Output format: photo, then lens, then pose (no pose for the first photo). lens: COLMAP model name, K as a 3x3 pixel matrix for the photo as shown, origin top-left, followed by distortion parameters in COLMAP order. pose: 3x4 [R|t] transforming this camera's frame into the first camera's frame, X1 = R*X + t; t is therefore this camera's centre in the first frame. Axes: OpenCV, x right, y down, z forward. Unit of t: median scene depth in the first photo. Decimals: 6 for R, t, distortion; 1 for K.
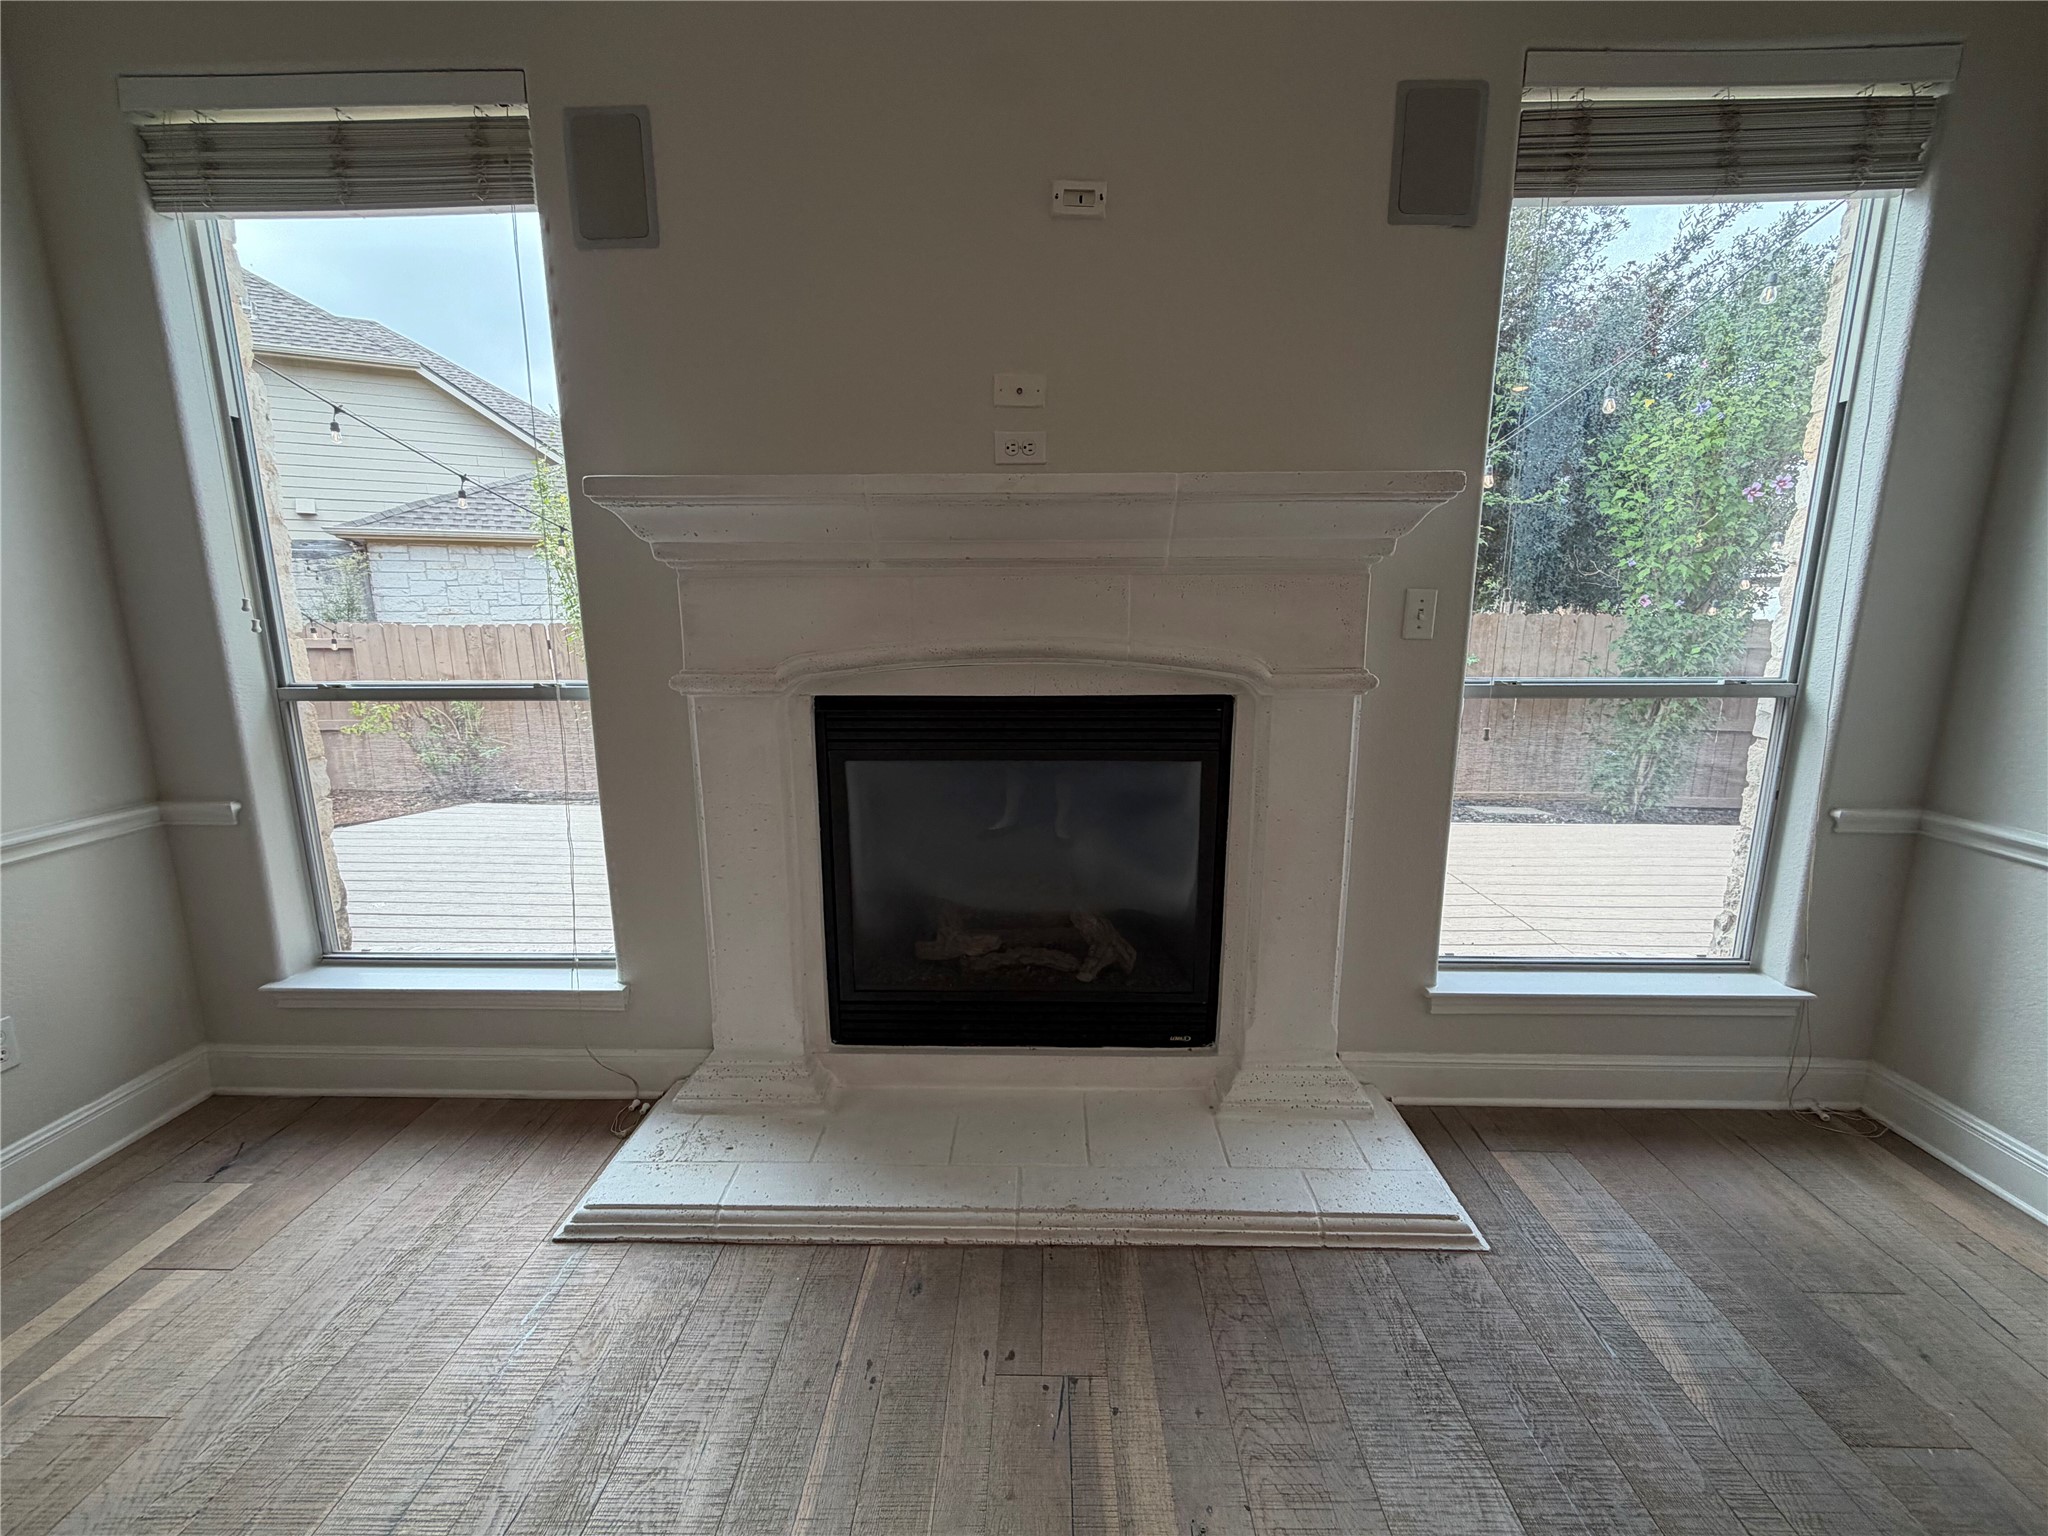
lens RADIAL K [[846.2, 0, 1024.7], [0, 846.2, 764.6], [0, 0, 1]] dist [-0.001176, 0.000759]
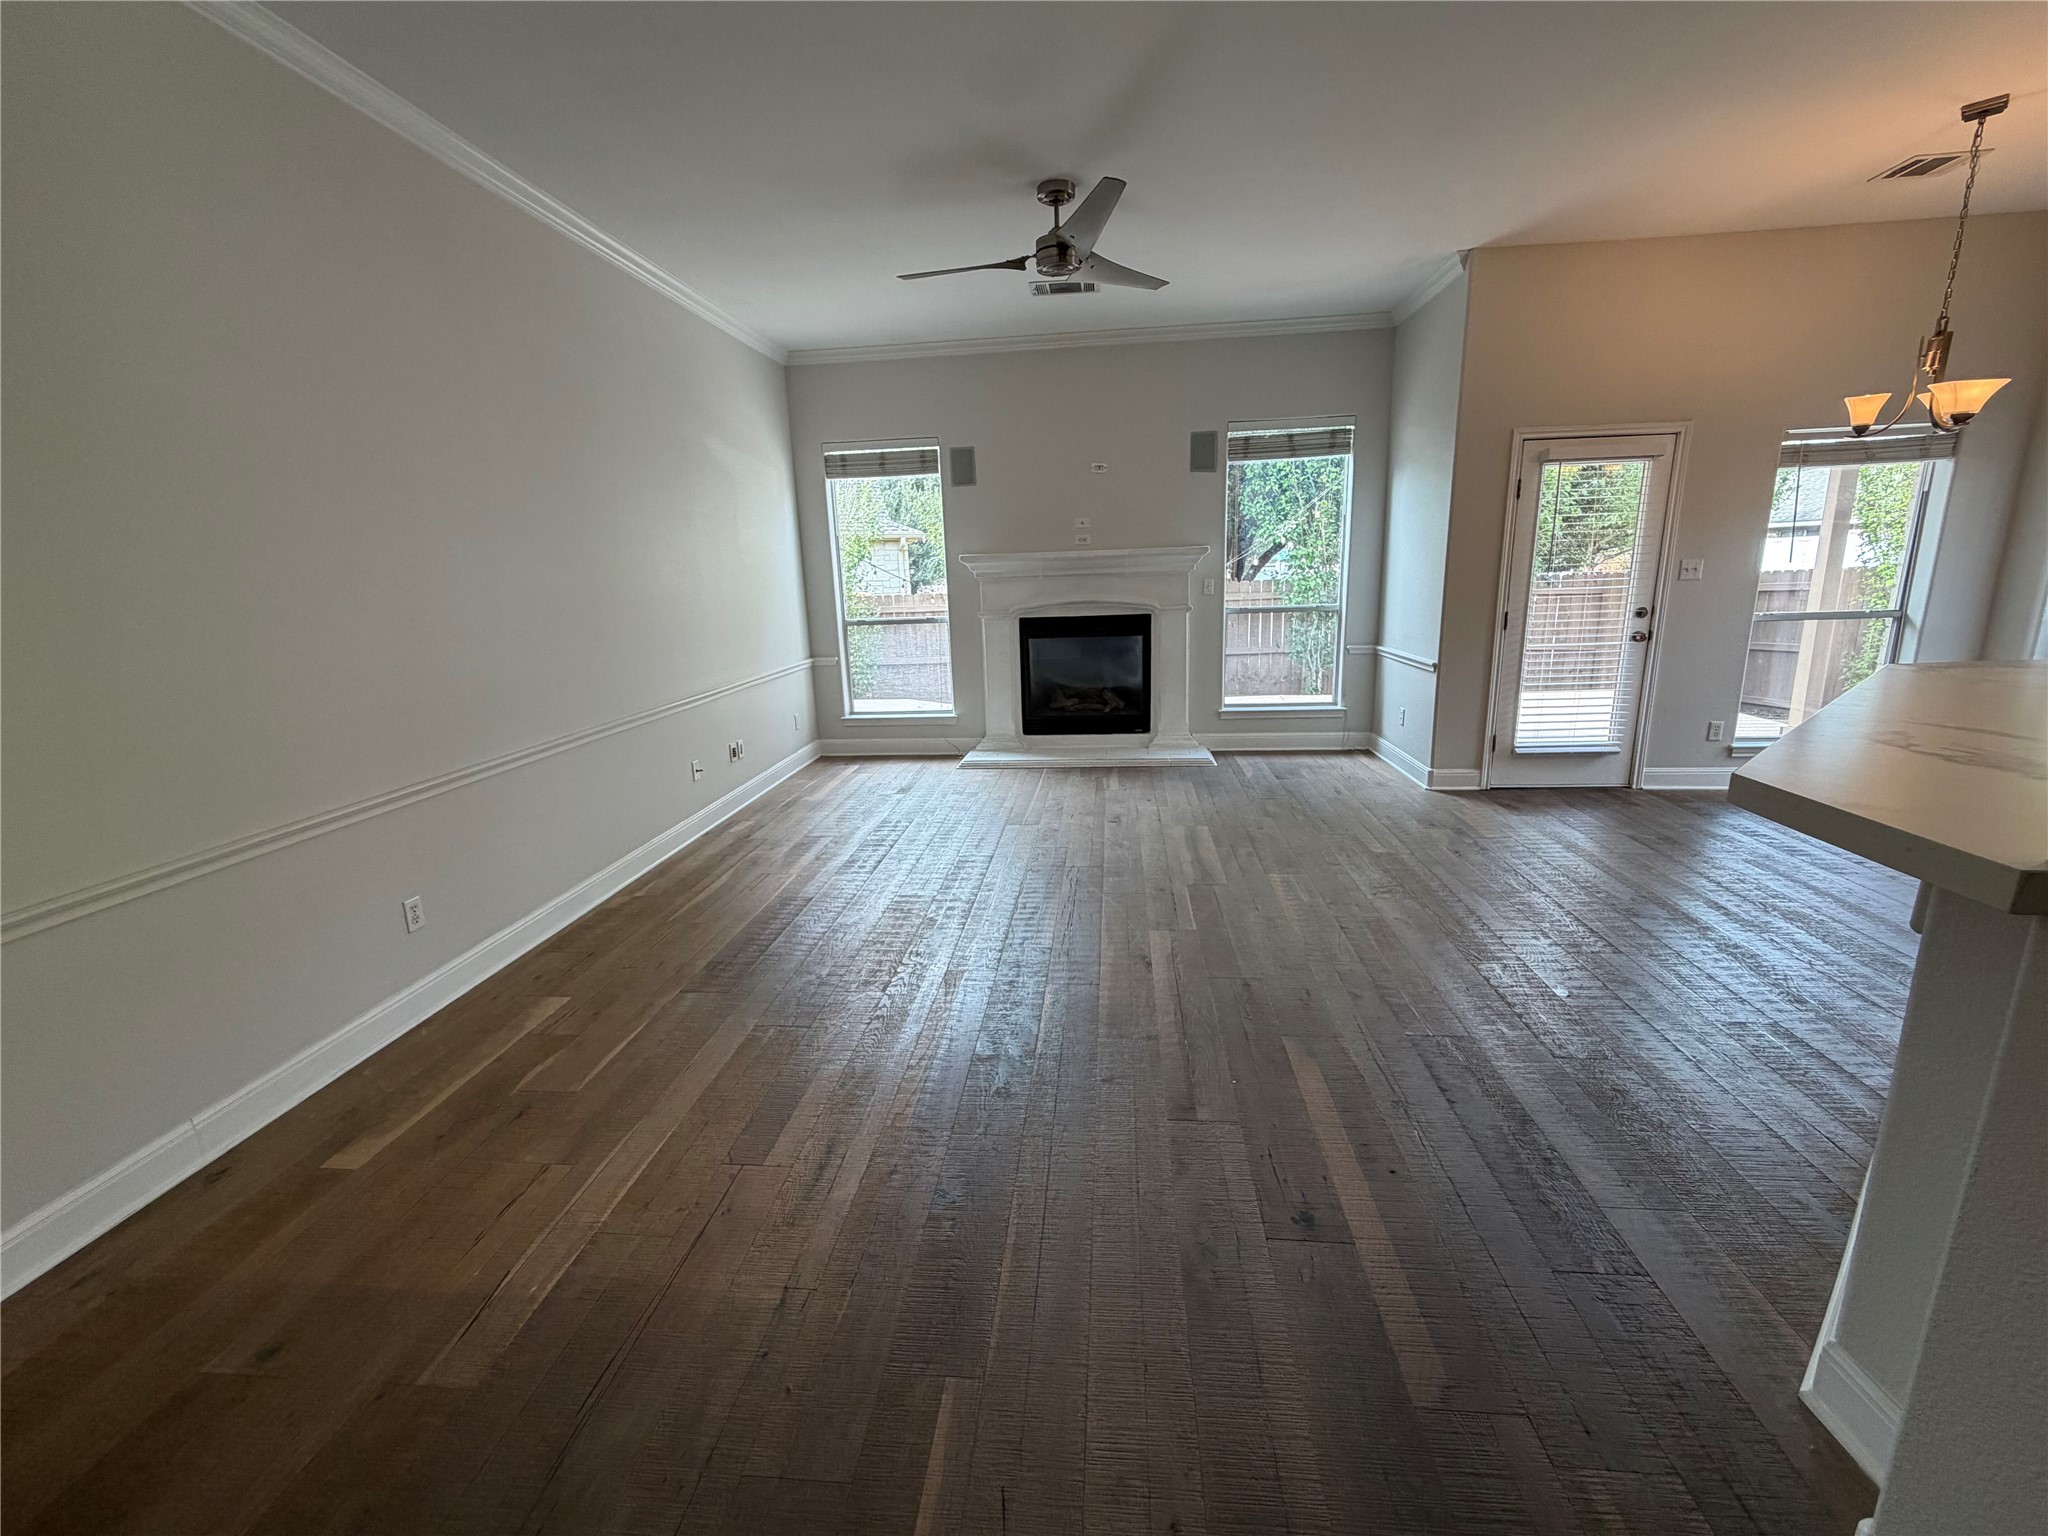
lens RADIAL K [[846.2, 0, 1018.8], [0, 846.2, 764.4], [0, 0, 1]] dist [-0.001176, 0.000759]
pose [[0.995802, -0.011501, -0.090810, 0.034039], [0.015186, 0.999085, 0.039994, 0.346797], [0.090267, -0.041205, 0.995065, -2.225364]]
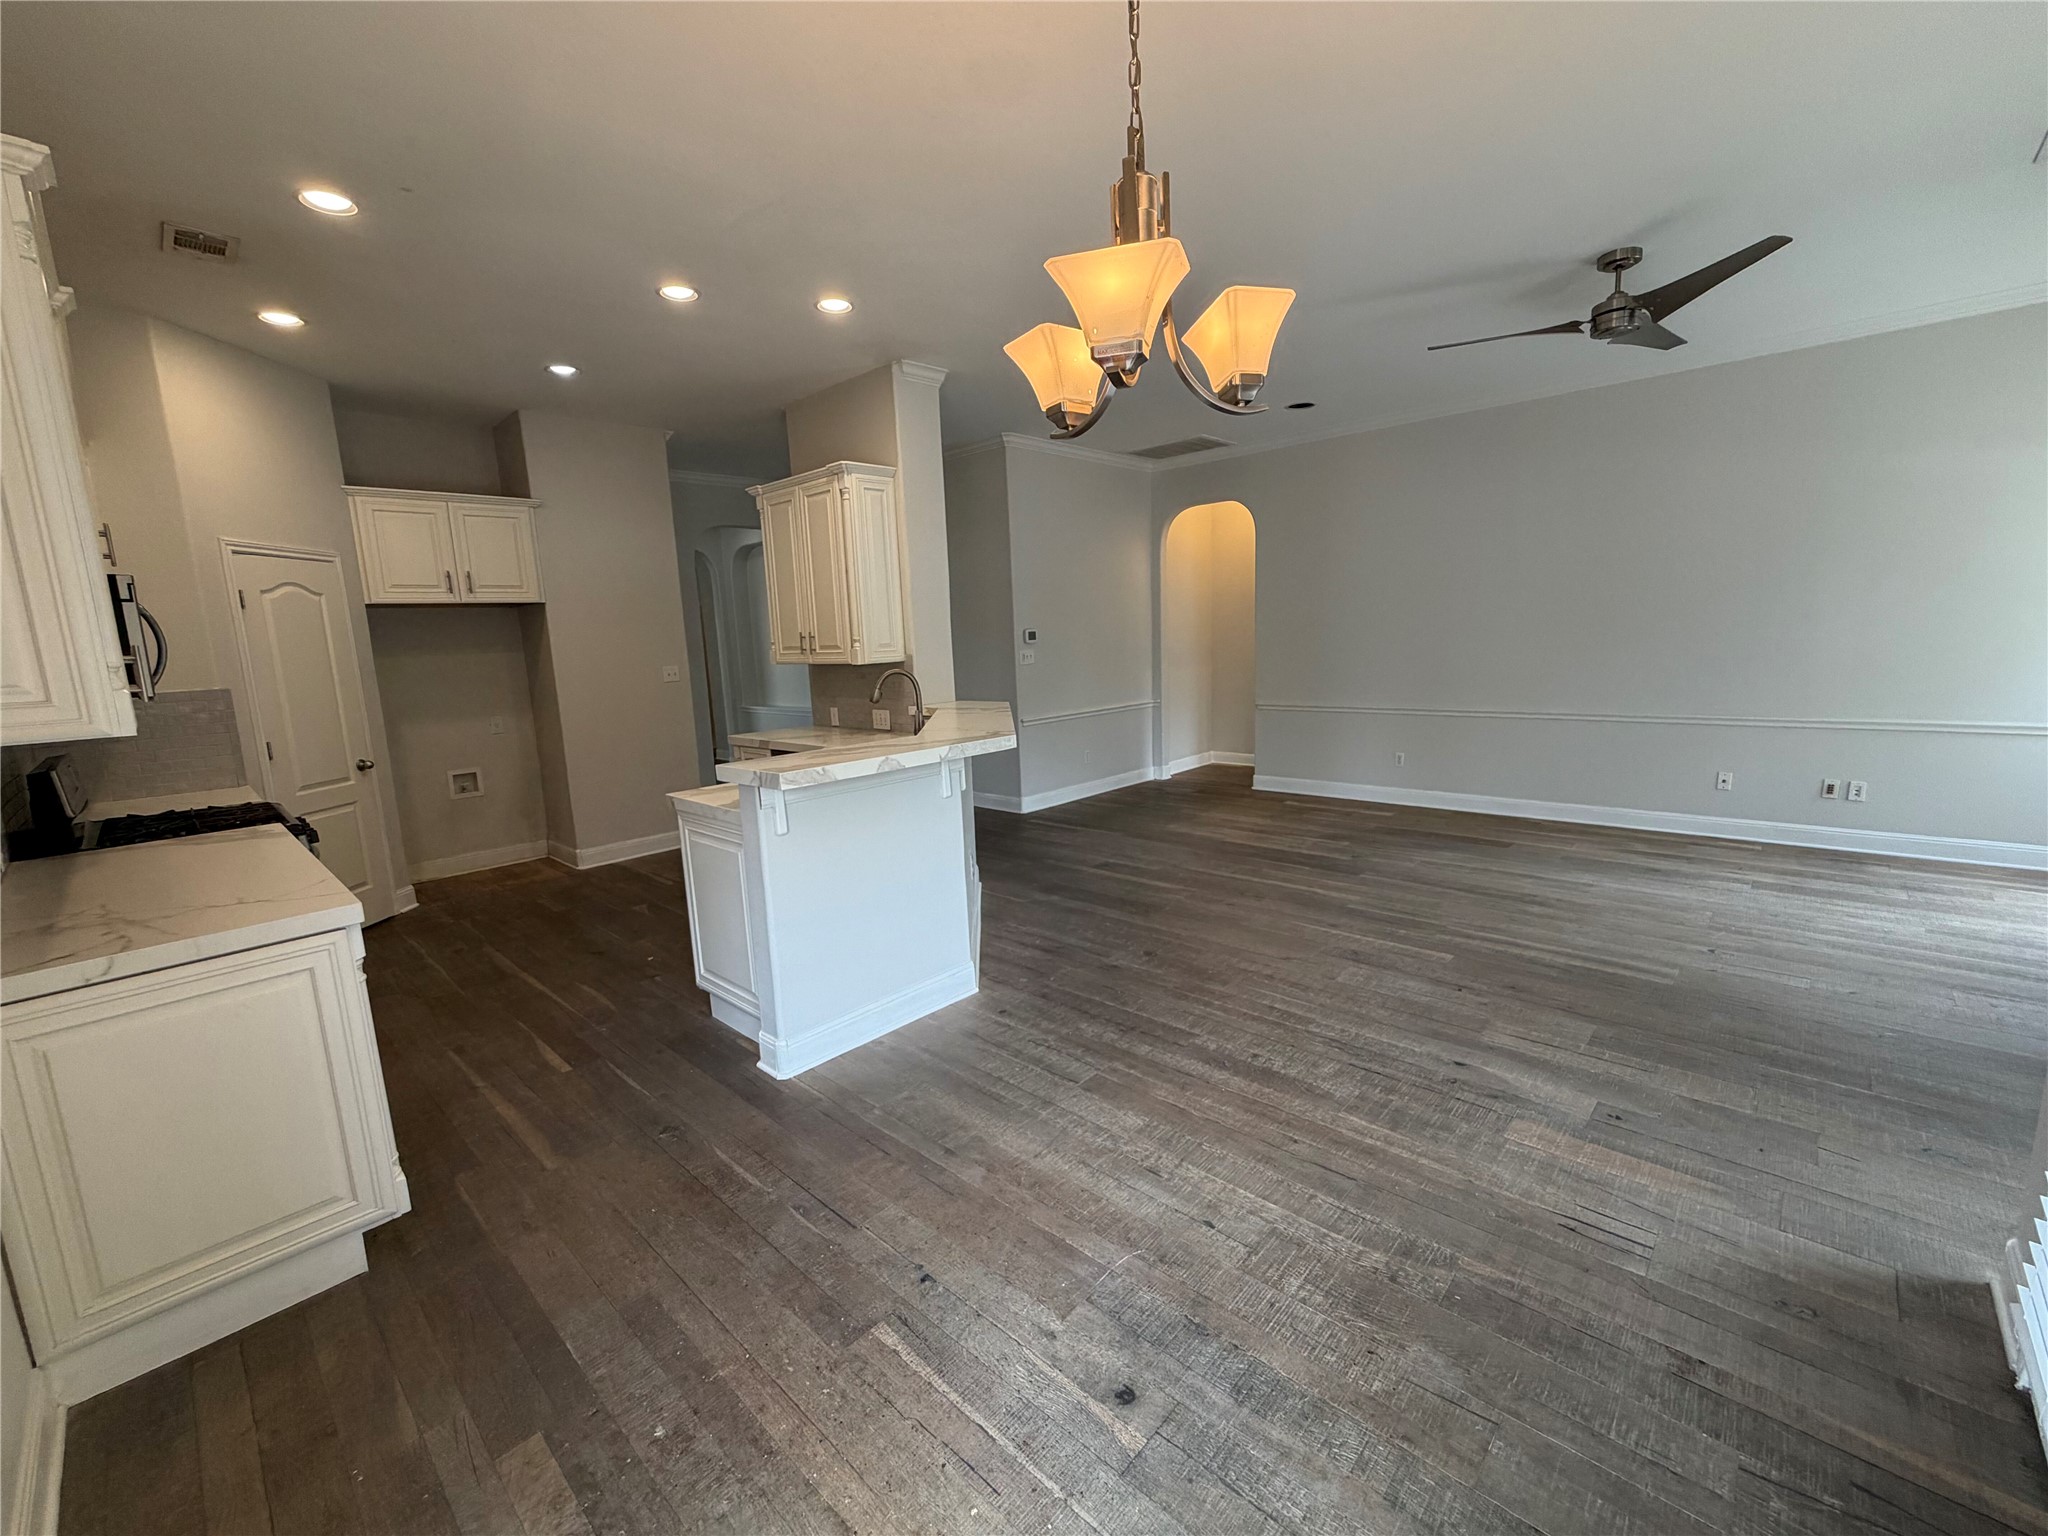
lens RADIAL K [[846.2, 0, 1024.5], [0, 846.2, 768.7], [0, 0, 1]] dist [-0.001176, 0.000759]
pose [[-0.667003, 0.147675, -0.730273, 2.349413], [-0.101555, 0.952992, 0.285469, -0.133012], [0.738101, 0.264572, -0.620652, 0.122317]]
